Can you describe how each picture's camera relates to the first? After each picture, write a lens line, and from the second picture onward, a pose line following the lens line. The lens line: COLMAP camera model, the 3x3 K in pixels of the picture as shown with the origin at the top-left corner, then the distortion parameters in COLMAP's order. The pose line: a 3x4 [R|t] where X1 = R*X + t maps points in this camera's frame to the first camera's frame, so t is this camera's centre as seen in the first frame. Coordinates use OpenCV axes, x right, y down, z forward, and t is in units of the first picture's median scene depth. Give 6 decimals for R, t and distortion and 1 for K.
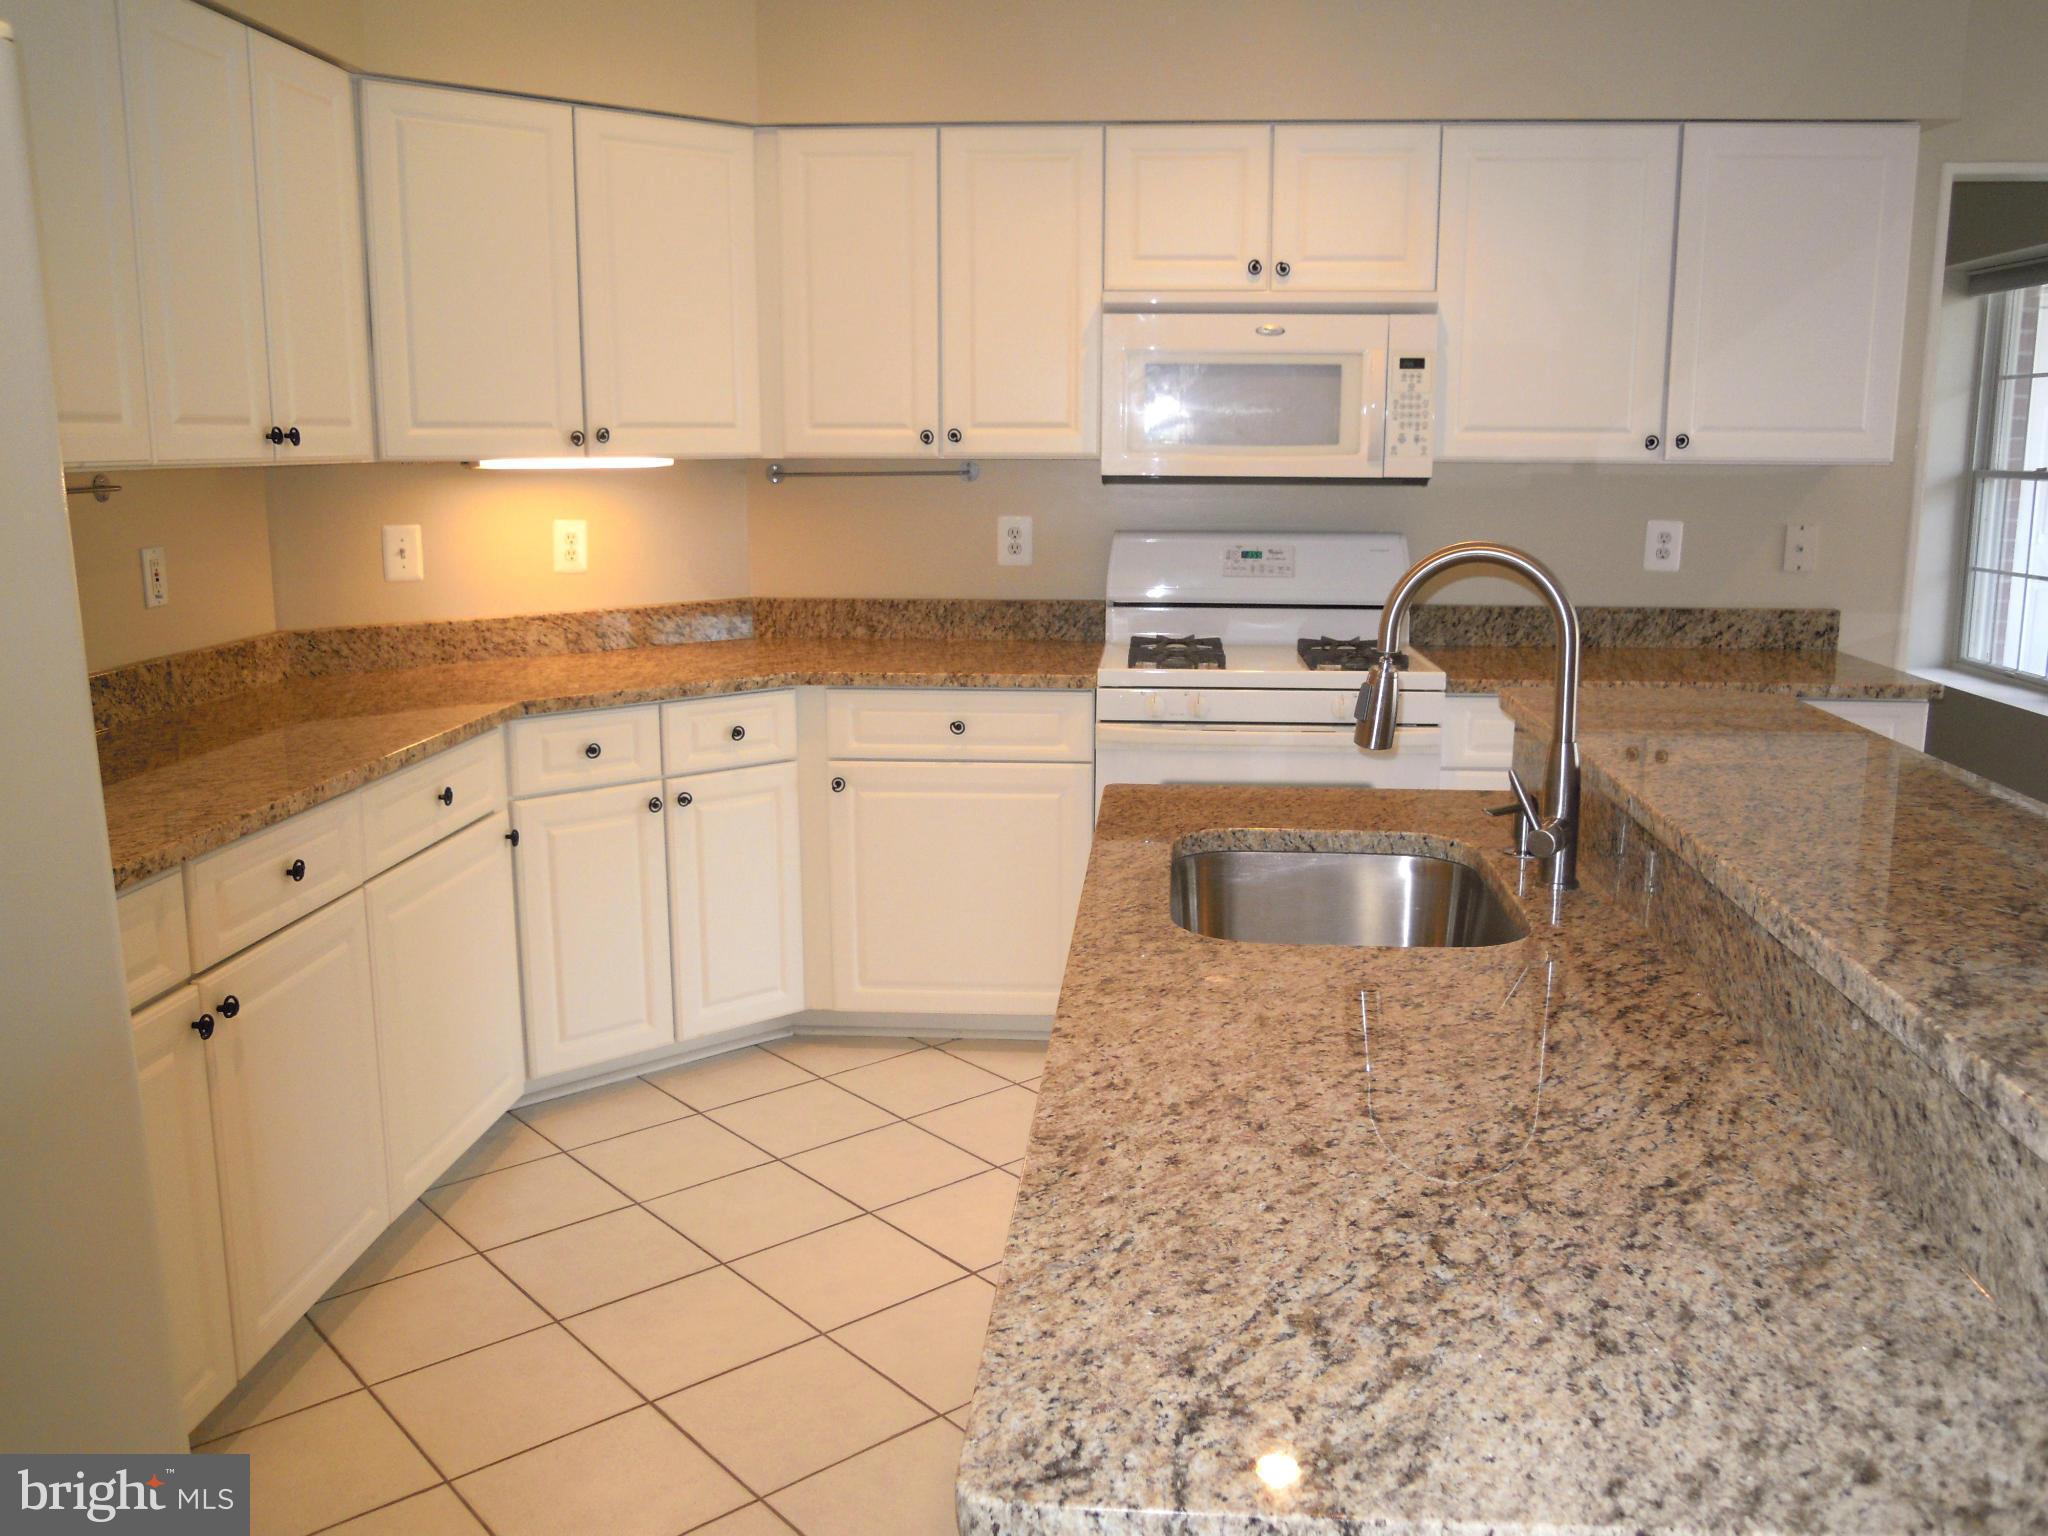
lens RADIAL K [[1712.3, 0, 1071.6], [0, 1712.3, 766.3], [0, 0, 1]] dist [-0.046066, 0.002103]
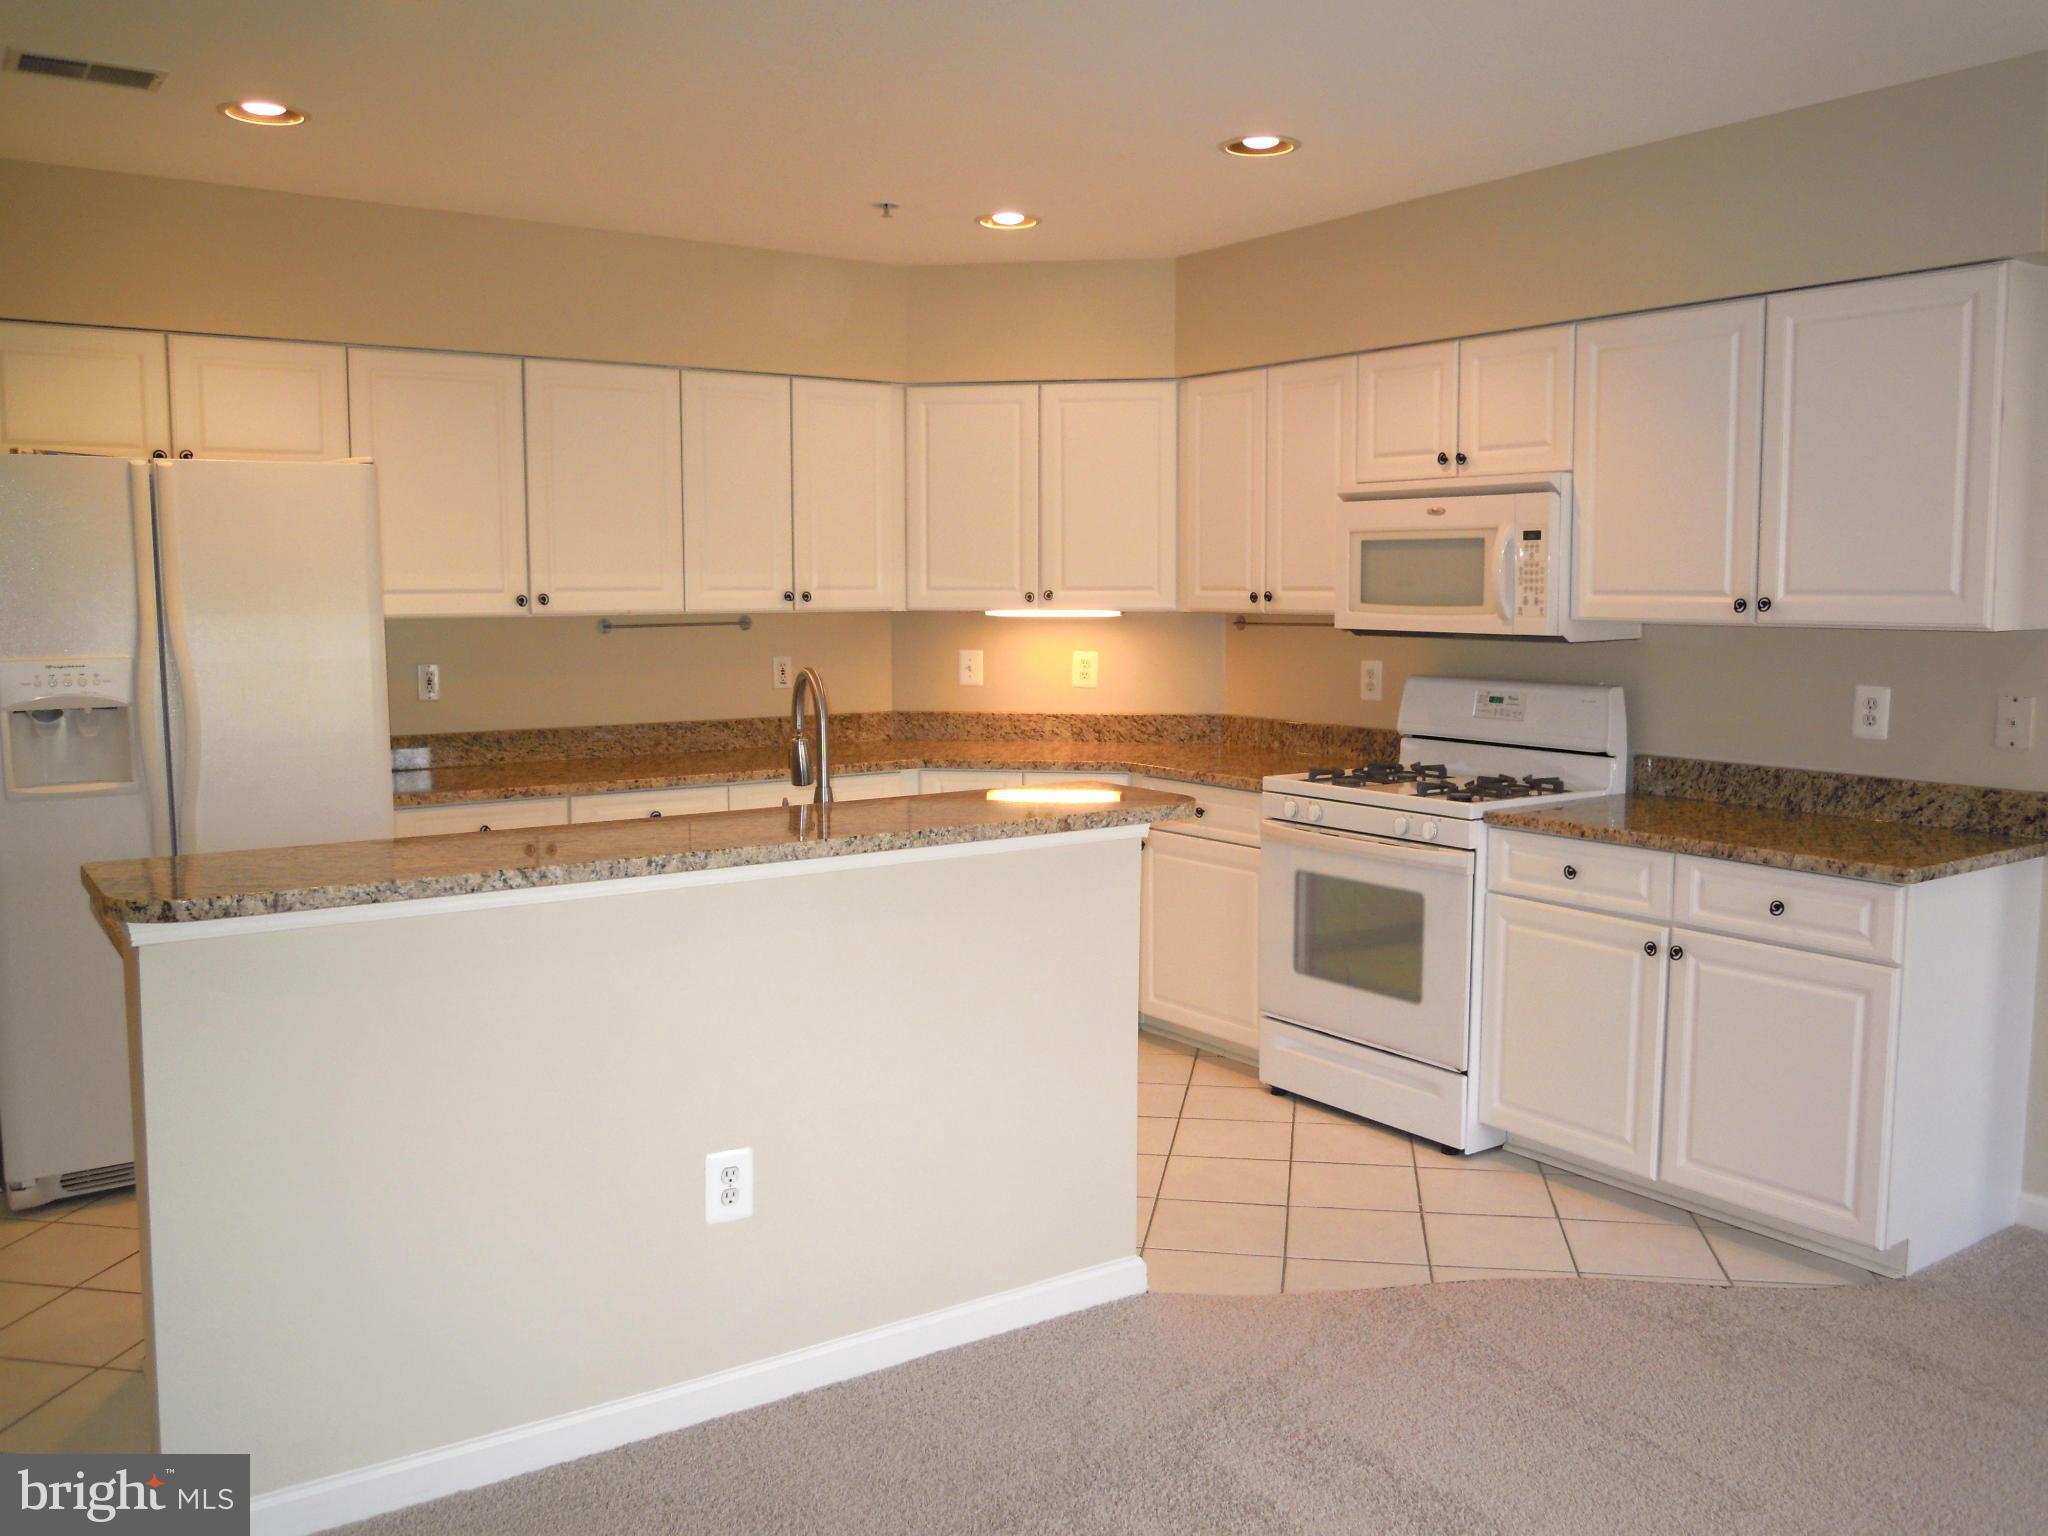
lens RADIAL K [[1712.3, 0, 1078.1], [0, 1712.3, 766.1], [0, 0, 1]] dist [-0.046066, 0.002103]
pose [[0.640673, 0.079297, -0.763708, 0.861425], [-0.143004, 0.989572, -0.017217, -0.021197], [0.754379, 0.120244, 0.645332, 0.057251]]
